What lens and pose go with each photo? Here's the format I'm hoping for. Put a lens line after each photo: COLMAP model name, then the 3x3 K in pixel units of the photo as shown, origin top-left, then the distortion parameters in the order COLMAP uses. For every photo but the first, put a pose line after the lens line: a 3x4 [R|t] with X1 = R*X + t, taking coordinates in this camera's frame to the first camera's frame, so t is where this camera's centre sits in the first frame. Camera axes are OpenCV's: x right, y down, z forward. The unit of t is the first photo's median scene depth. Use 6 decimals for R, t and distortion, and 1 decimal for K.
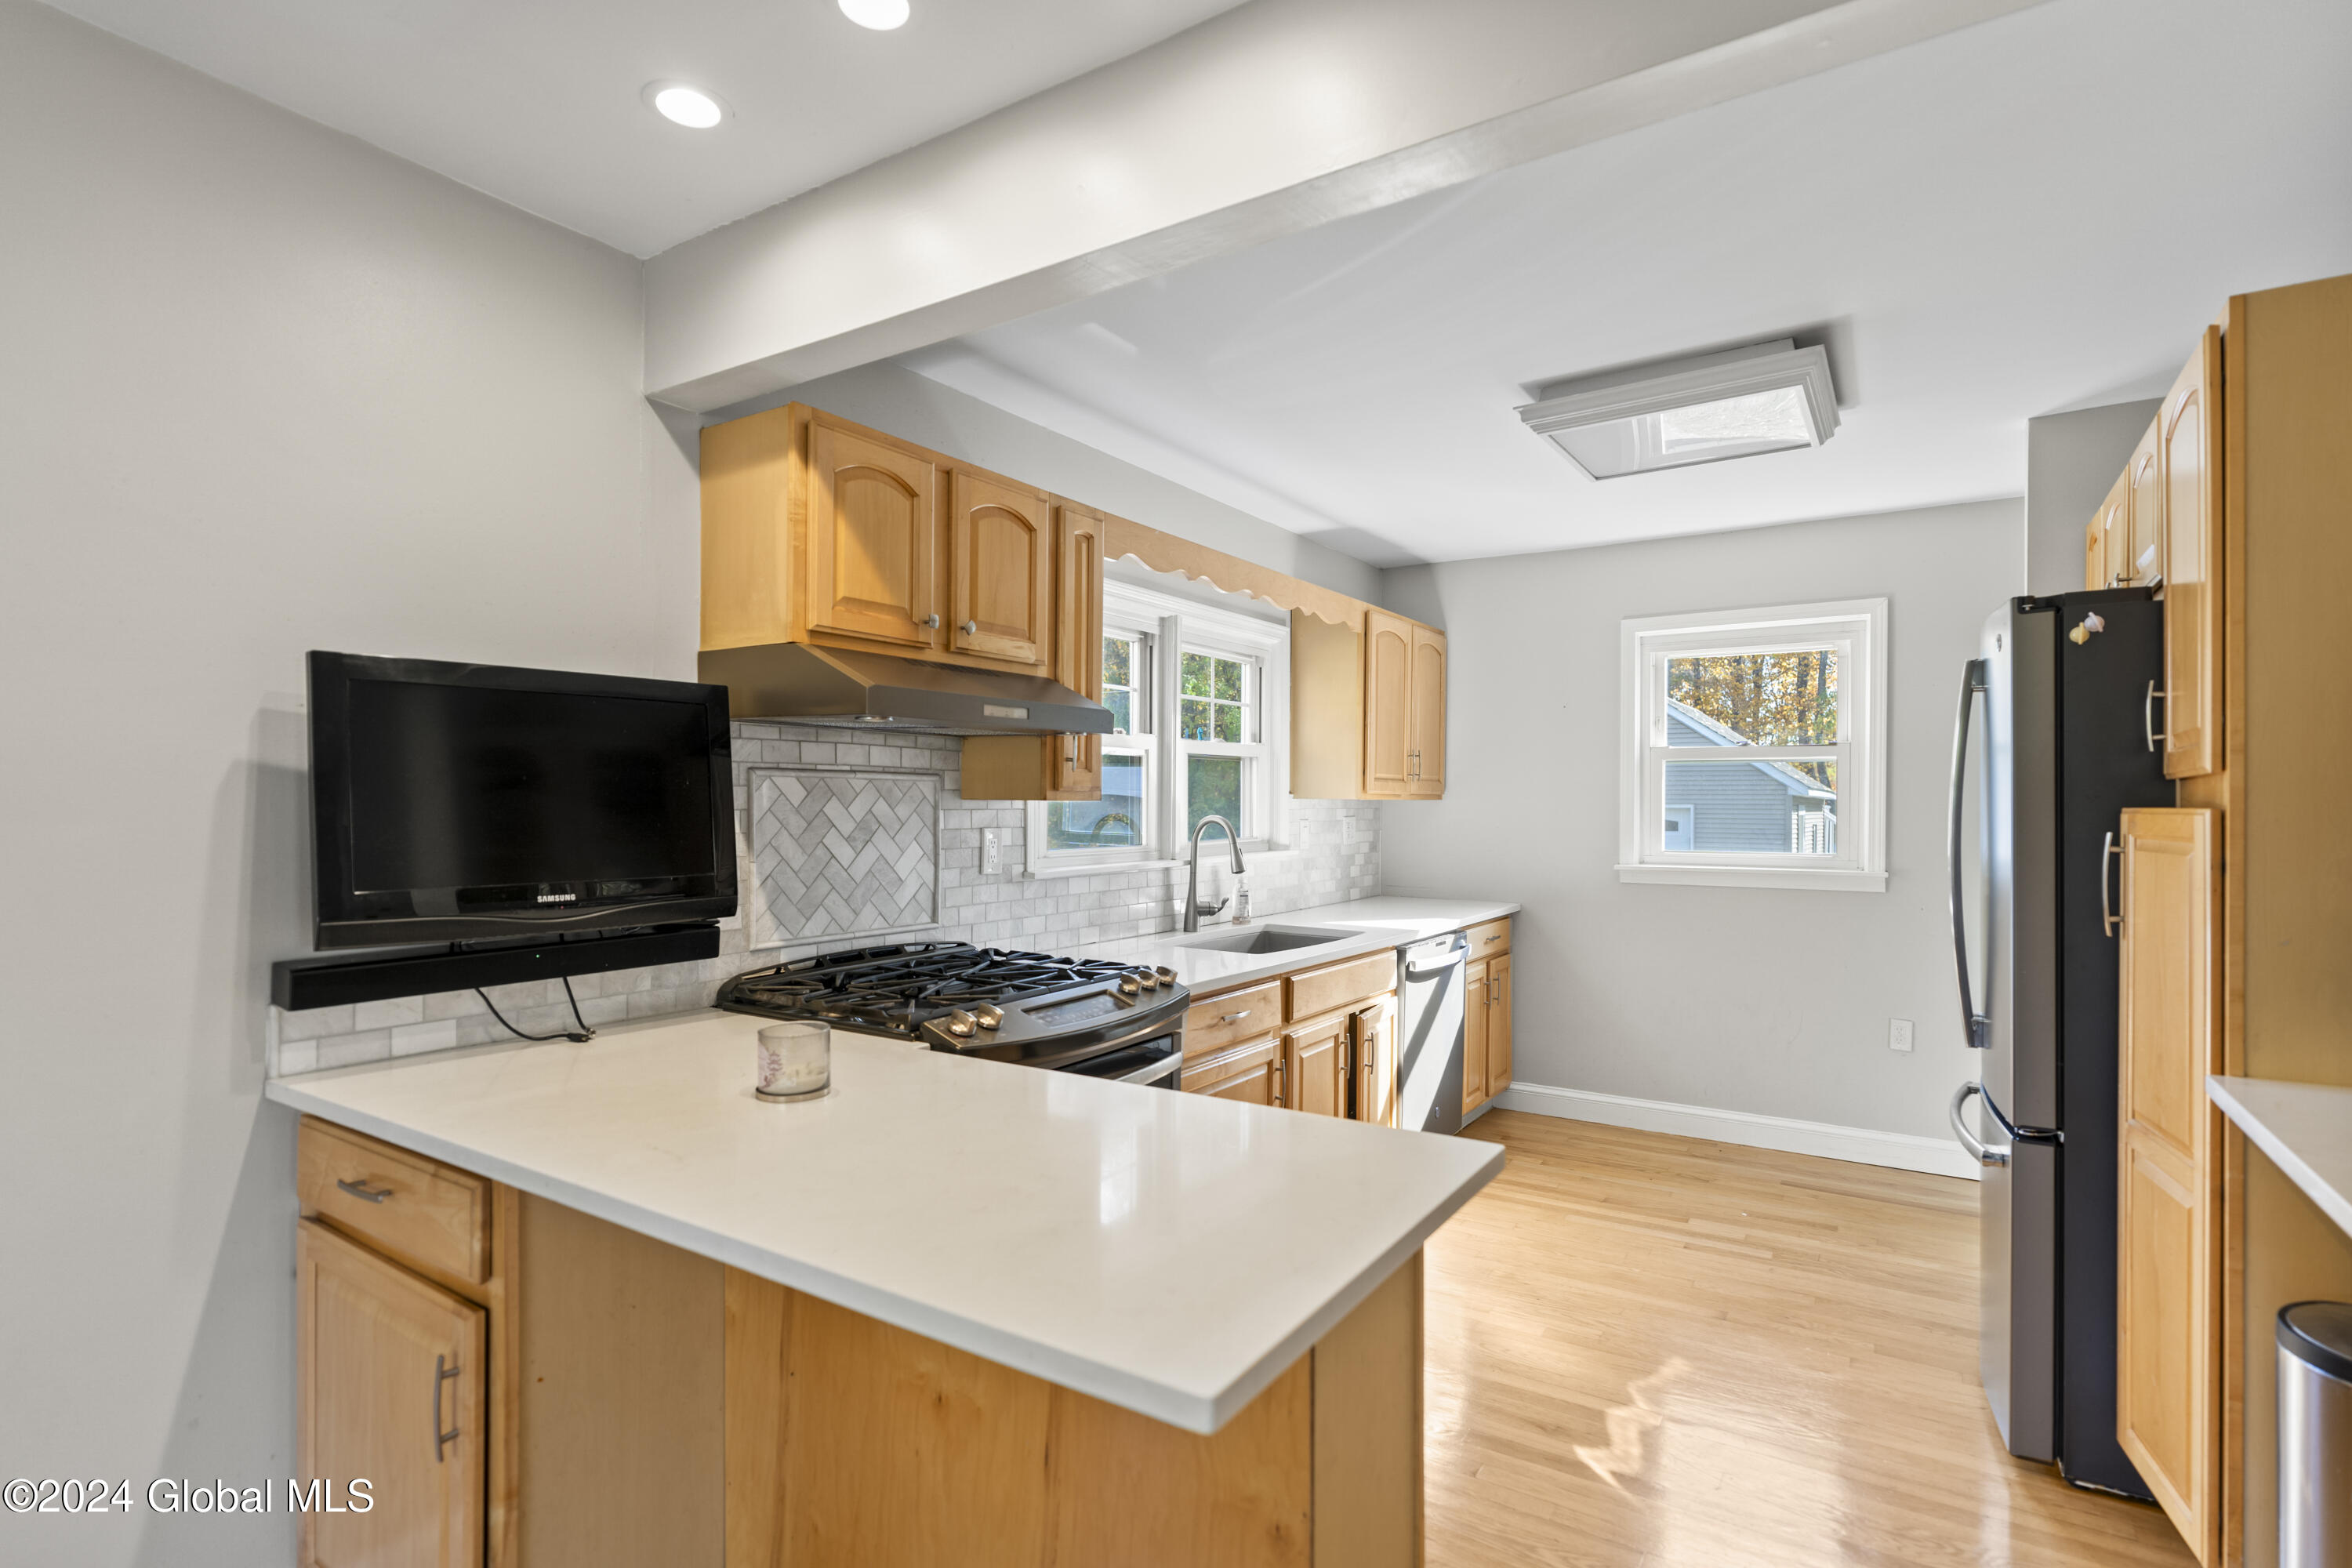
lens RADIAL K [[1142.9, 0, 1178.4], [0, 1142.9, 797.8], [0, 0, 1]] dist [0.000533, -0.000025]
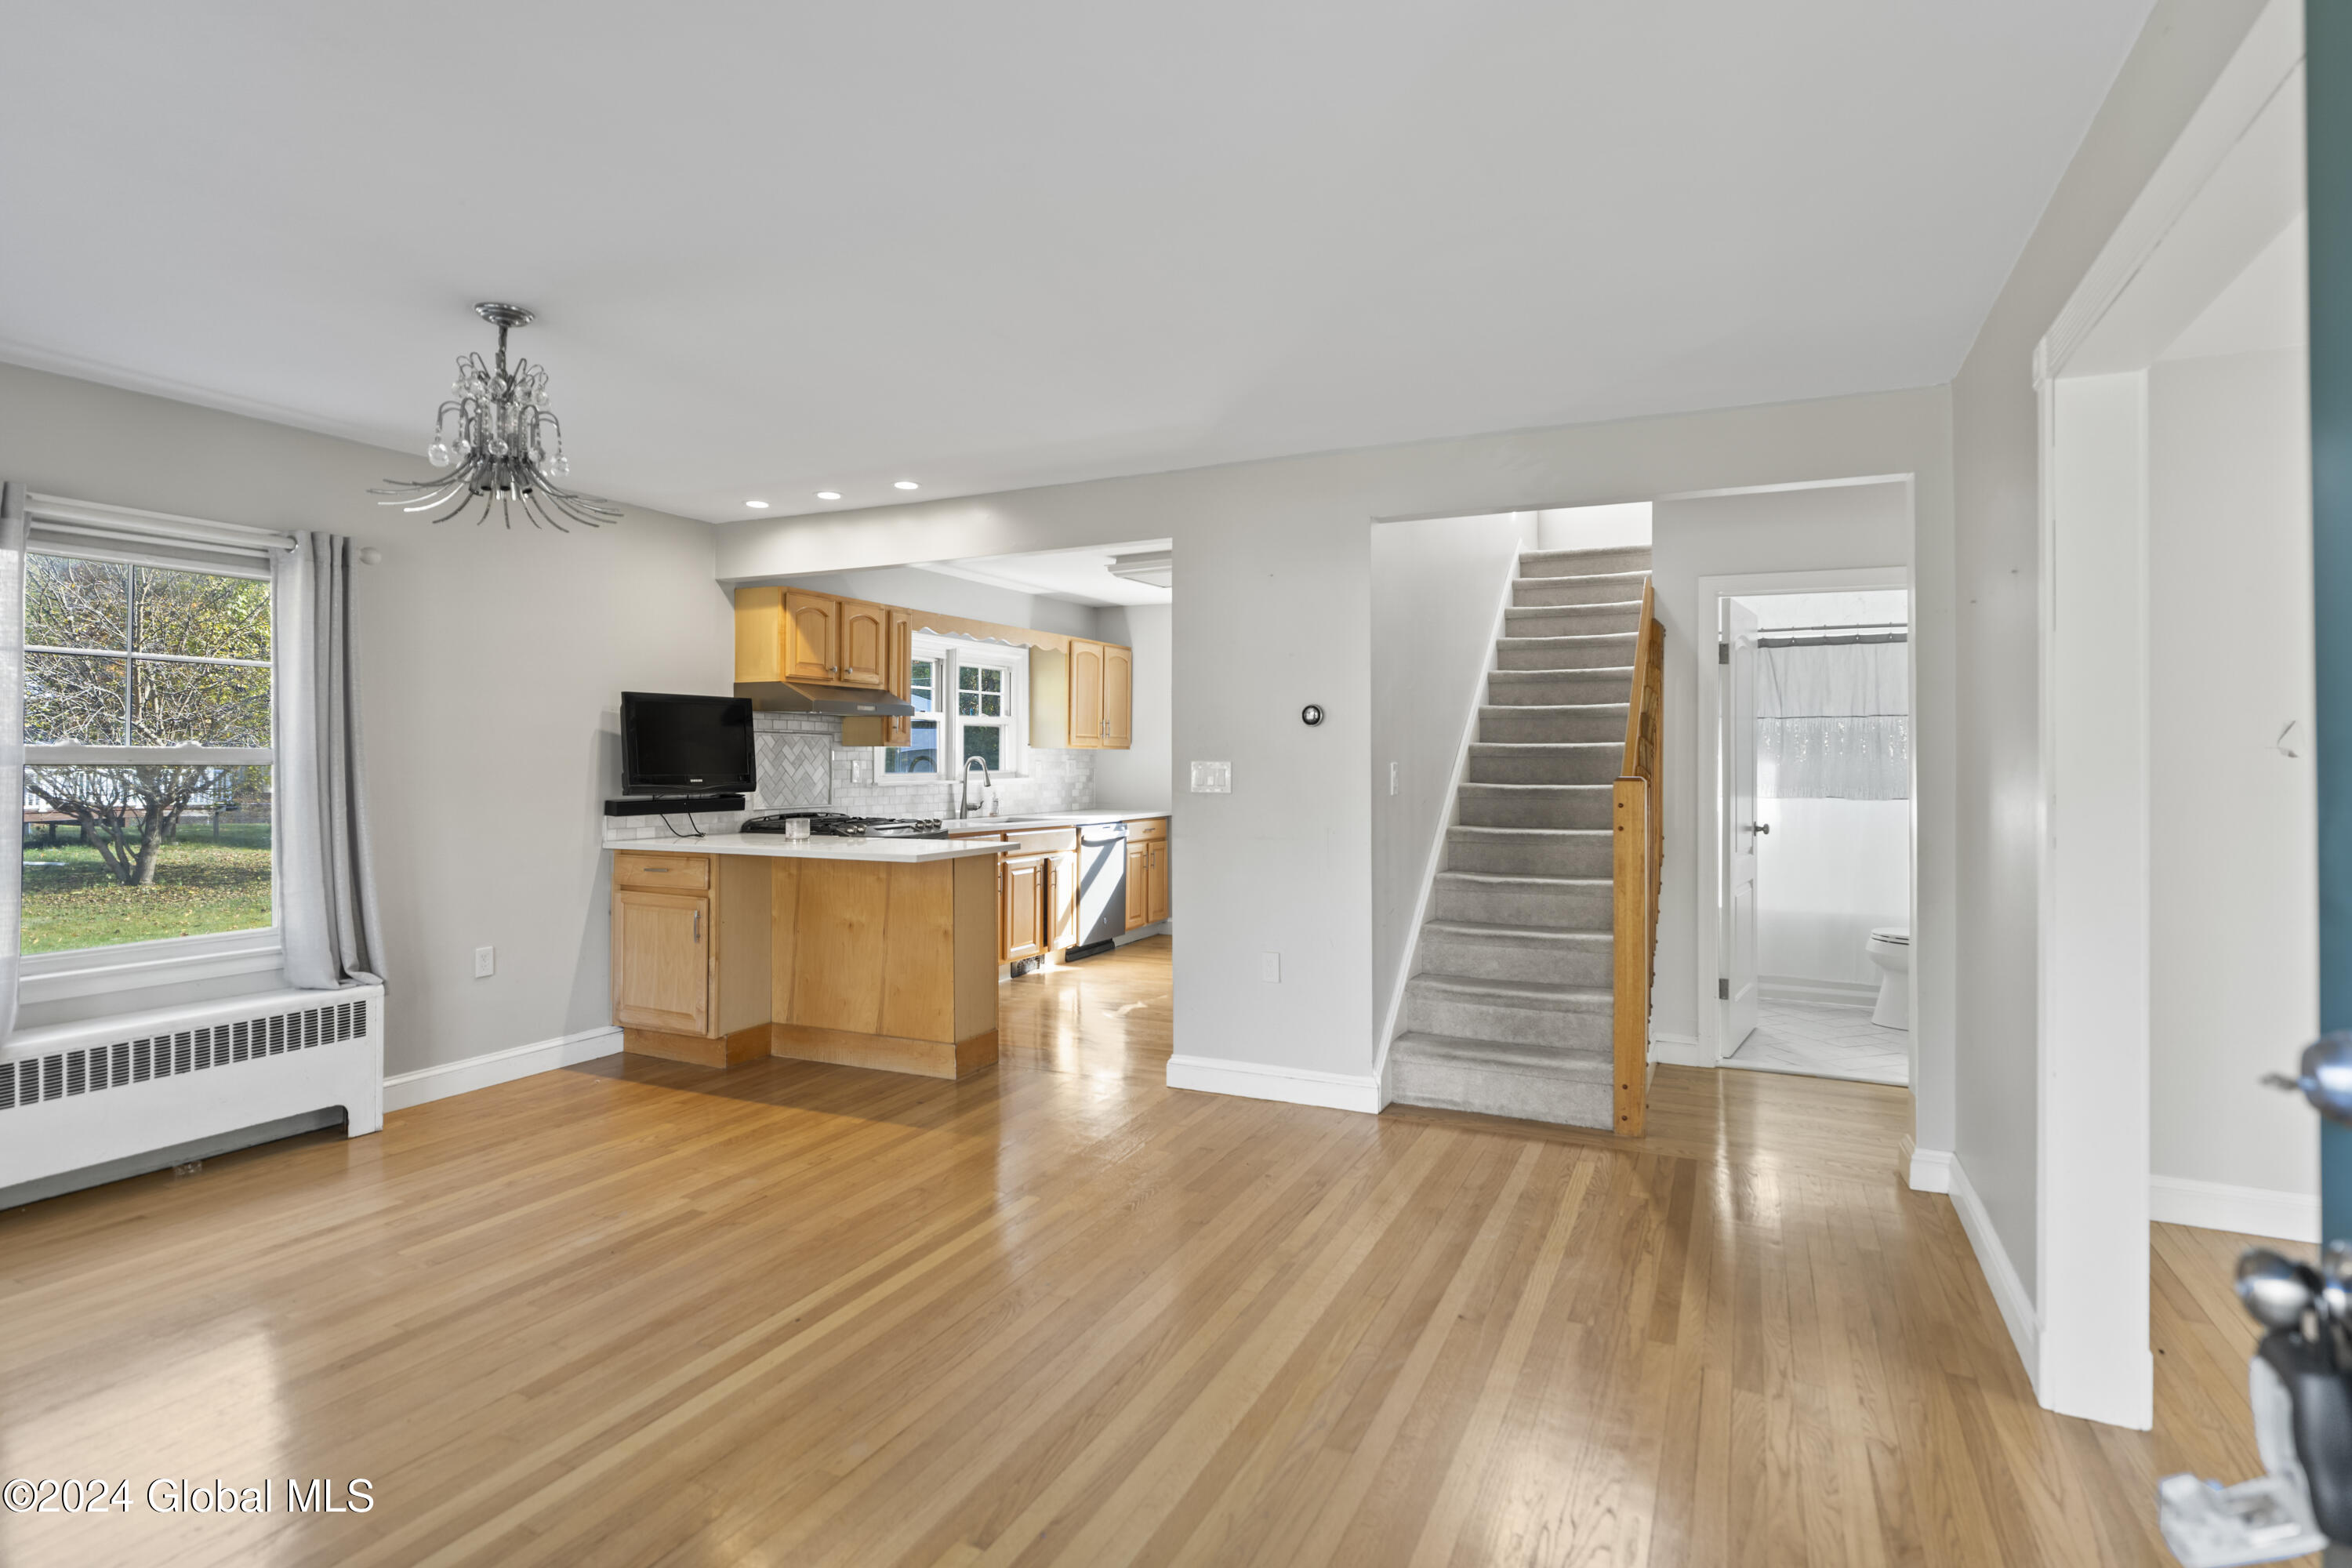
lens RADIAL K [[1197.7, 0, 1182.0], [0, 1197.7, 755.1], [0, 0, 1]] dist [-0.008813, 0.000653]
pose [[0.991927, -0.001234, 0.126801, 0.163314], [0.001548, 0.999996, -0.002378, 0.025985], [-0.126797, 0.002555, 0.991925, -1.372825]]
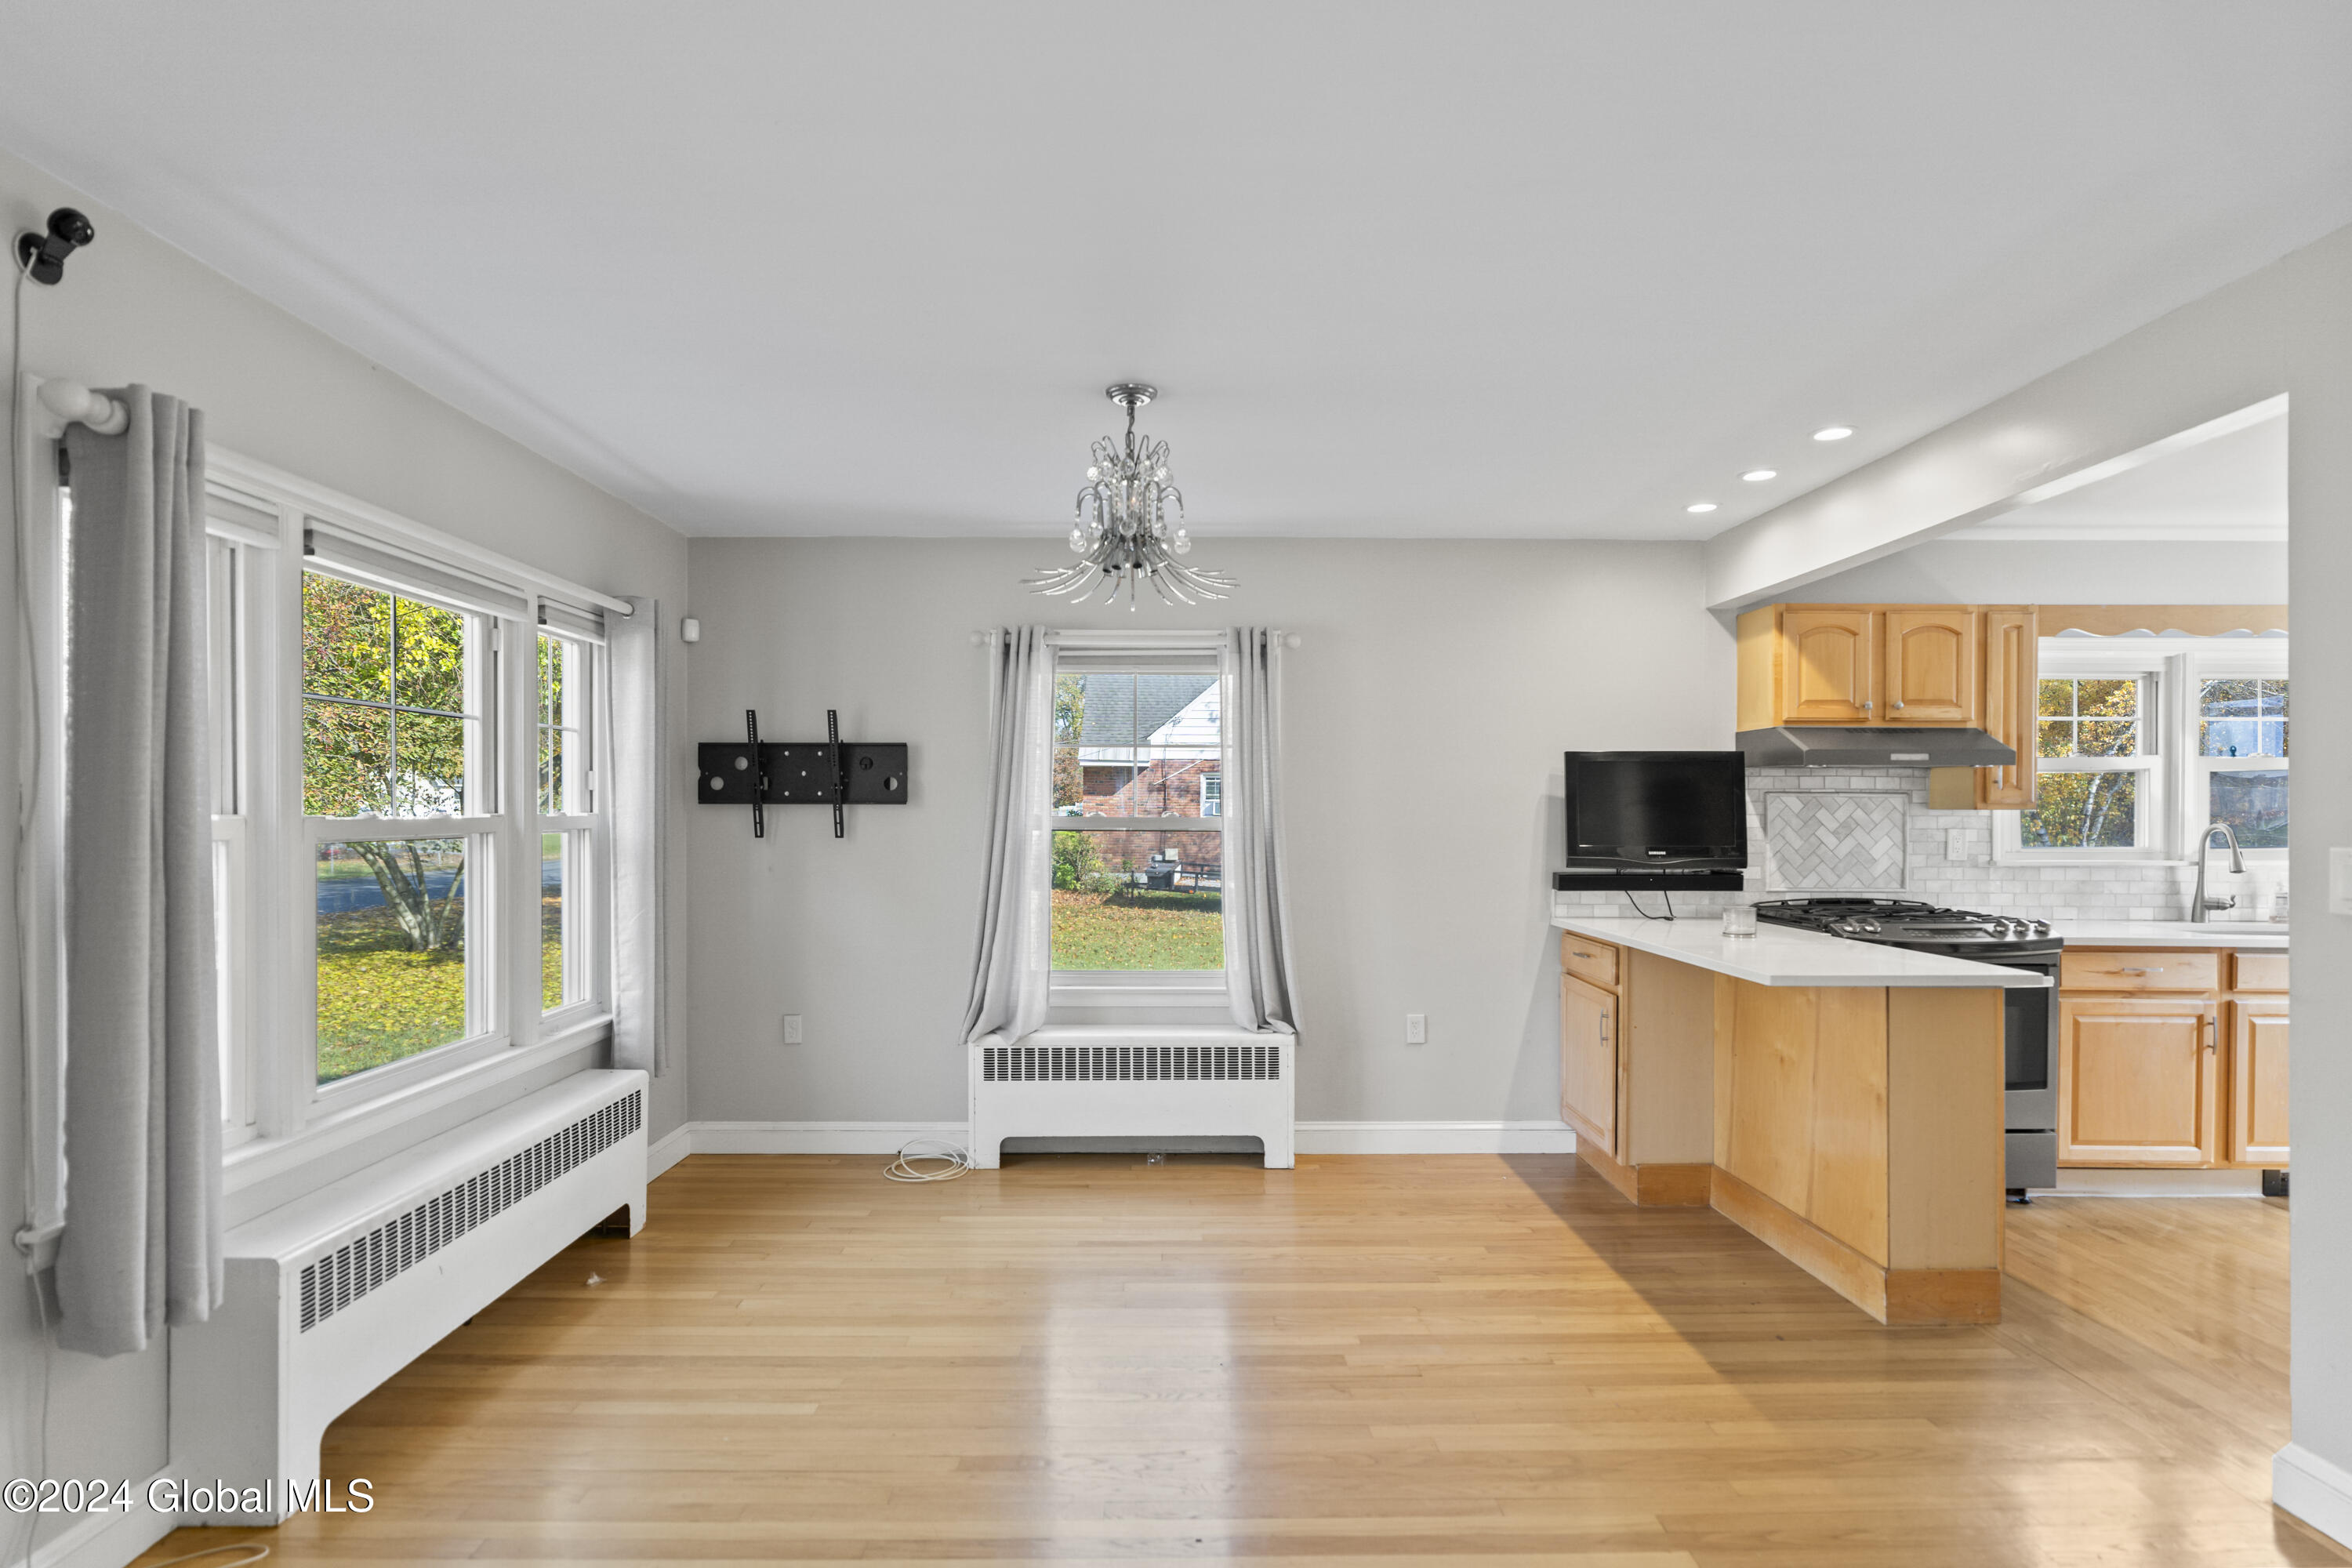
lens RADIAL K [[1197.7, 0, 1159.6], [0, 1197.7, 814.8], [0, 0, 1]] dist [-0.008813, 0.000653]
pose [[0.546757, -0.000392, -0.837291, 0.634879], [0.000653, 1.000000, -0.000041, 0.008838], [0.837291, -0.000524, 0.546757, -0.788144]]
